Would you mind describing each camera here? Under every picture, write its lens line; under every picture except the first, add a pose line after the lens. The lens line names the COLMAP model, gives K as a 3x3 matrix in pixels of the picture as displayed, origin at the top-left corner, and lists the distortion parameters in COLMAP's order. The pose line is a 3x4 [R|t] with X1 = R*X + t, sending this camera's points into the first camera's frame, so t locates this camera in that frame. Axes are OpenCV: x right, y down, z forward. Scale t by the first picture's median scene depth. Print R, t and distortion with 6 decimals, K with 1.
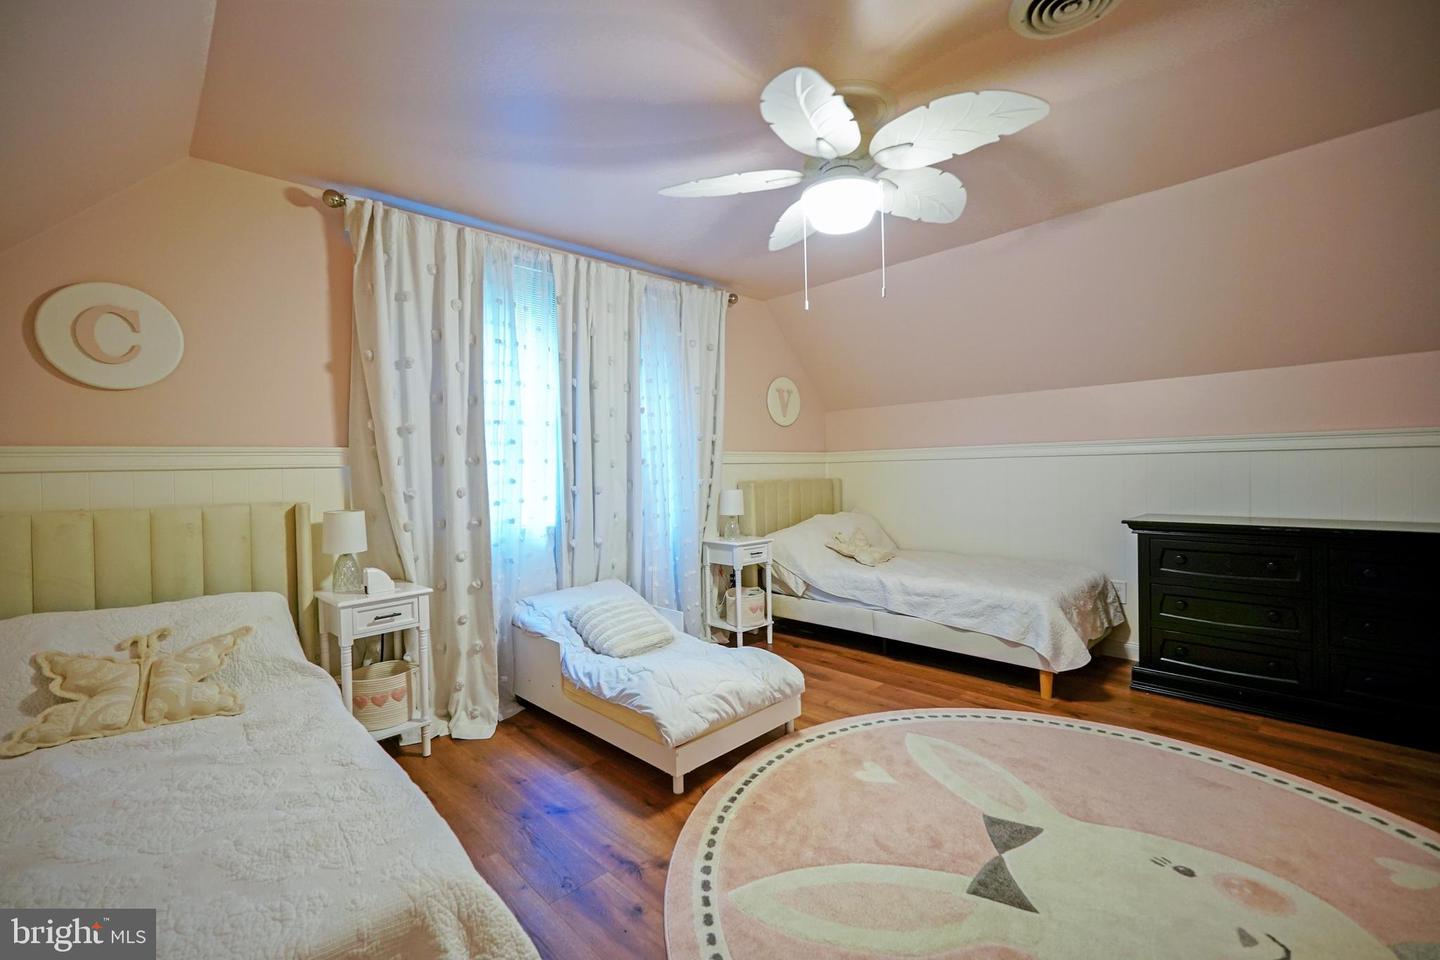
lens RADIAL K [[608.8, 0, 714.2], [0, 608.8, 478.3], [0, 0, 1]] dist [-0.006090, 0.003184]
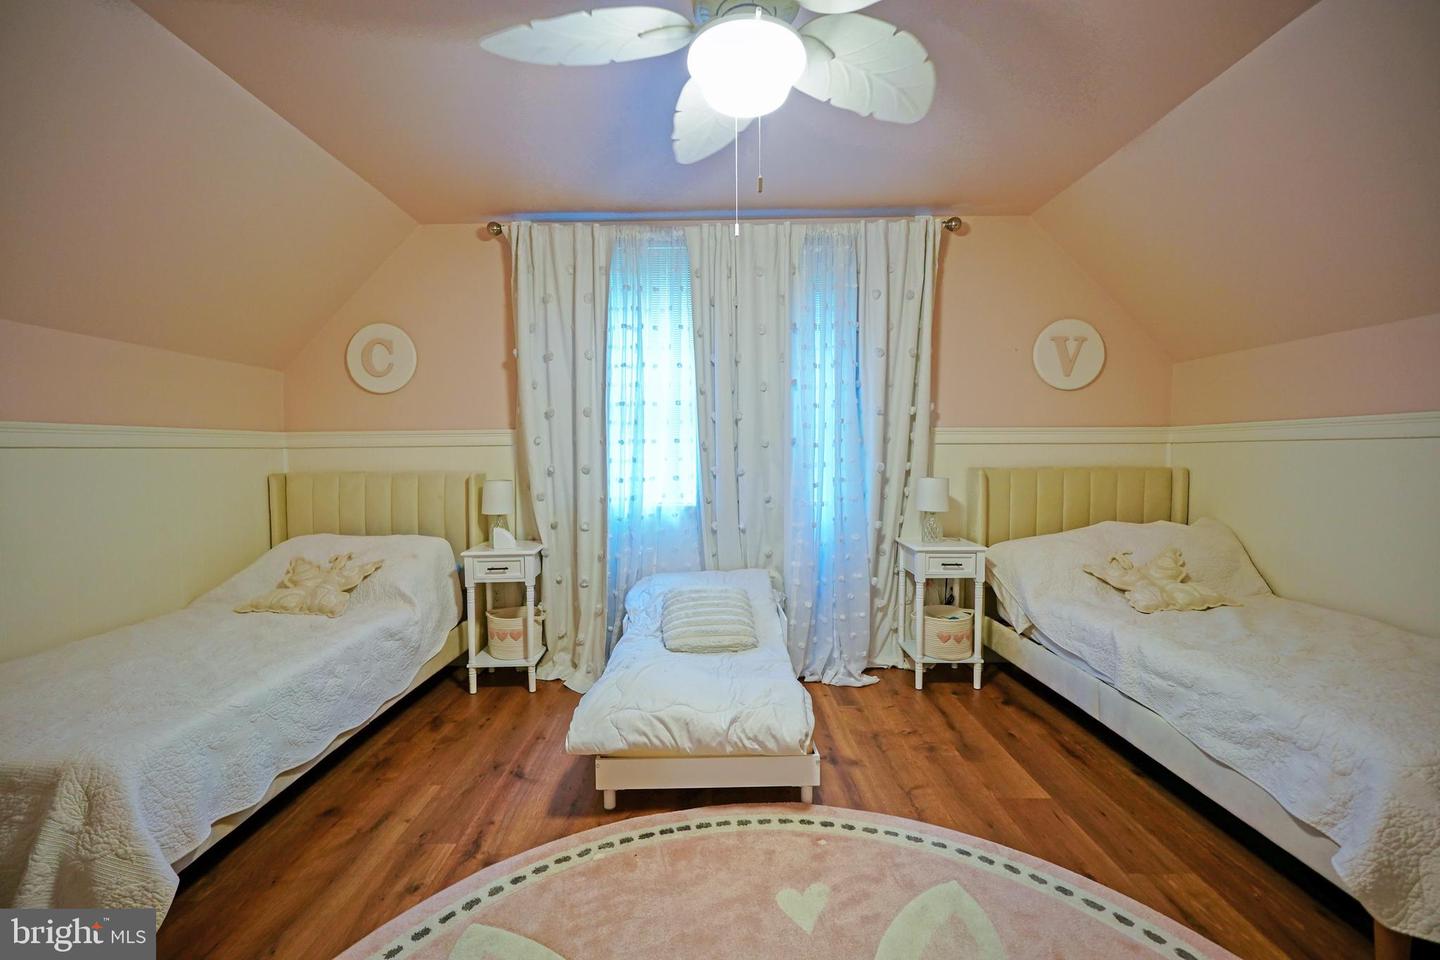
lens RADIAL K [[608.8, 0, 716.1], [0, 608.8, 478.5], [0, 0, 1]] dist [-0.006090, 0.003184]
pose [[0.718337, 0.047313, -0.694085, 0.507810], [-0.019460, 0.998661, 0.047934, -0.017041], [0.695423, -0.020926, 0.718296, 0.356162]]
